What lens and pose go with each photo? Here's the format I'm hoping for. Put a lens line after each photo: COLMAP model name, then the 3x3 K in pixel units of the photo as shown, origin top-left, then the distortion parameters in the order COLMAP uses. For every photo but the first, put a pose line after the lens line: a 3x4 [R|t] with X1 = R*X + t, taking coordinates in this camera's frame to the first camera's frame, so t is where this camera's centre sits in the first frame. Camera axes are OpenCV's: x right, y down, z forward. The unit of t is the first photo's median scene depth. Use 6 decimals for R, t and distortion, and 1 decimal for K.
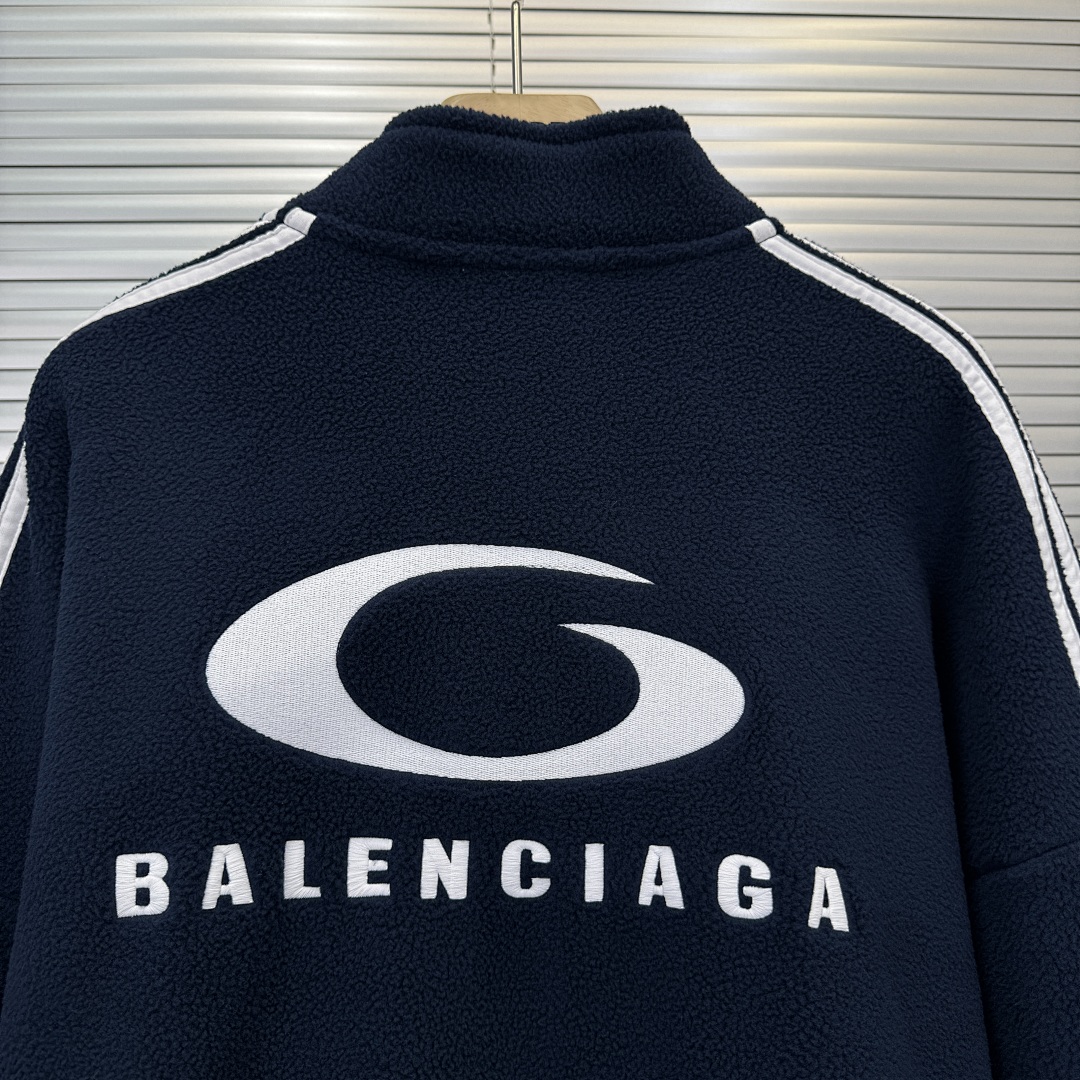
lens RADIAL K [[1006.7, 0, 547.6], [0, 1006.7, 538.6], [0, 0, 1]] dist [0.145653, -0.424352]
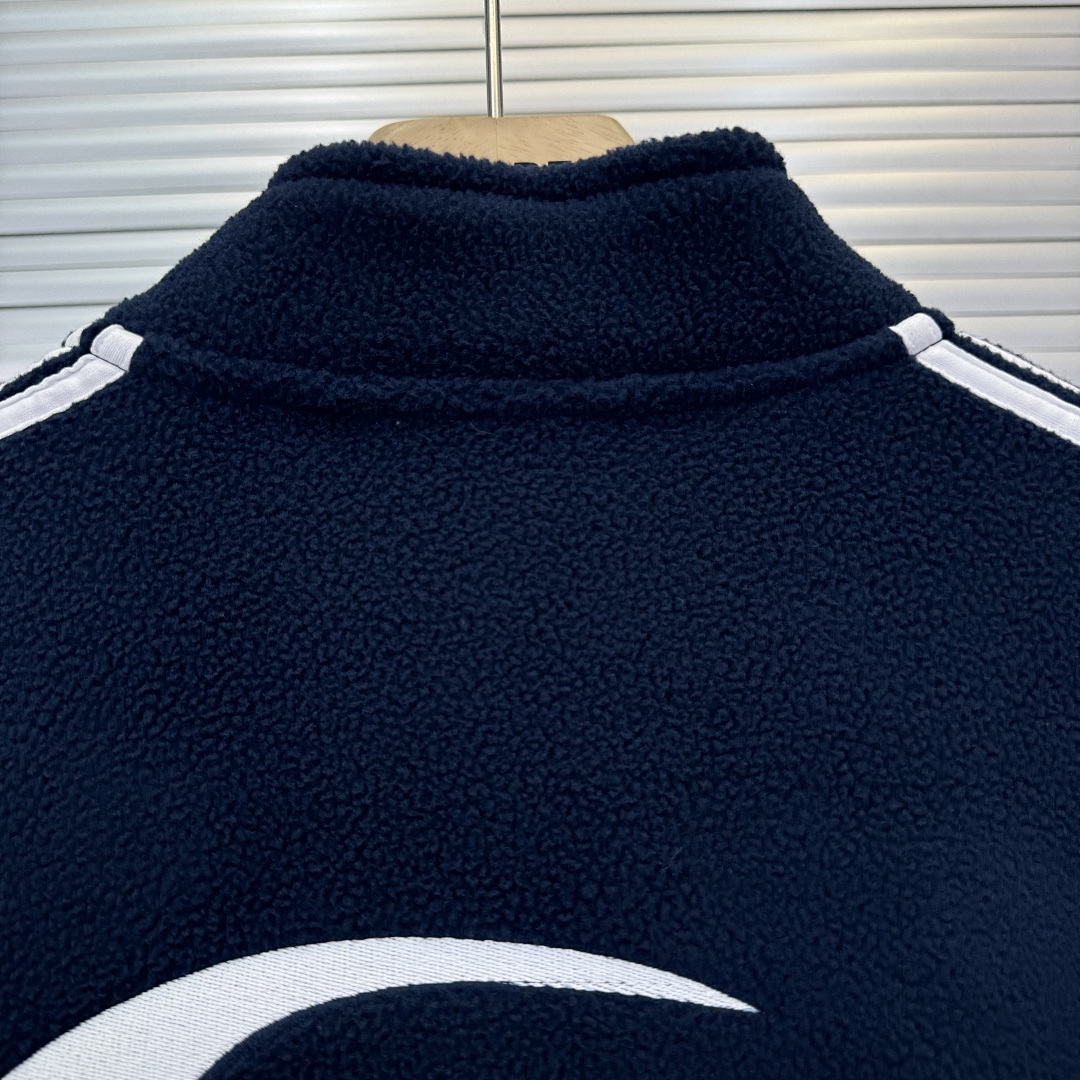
lens RADIAL K [[1006.7, 0, 547.6], [0, 1006.7, 538.6], [0, 0, 1]] dist [0.145653, -0.424352]
pose [[0.998862, -0.024850, -0.040700, 0.023073], [0.023142, 0.998852, -0.041930, -0.174993], [0.041696, 0.040941, 0.998291, 0.440501]]
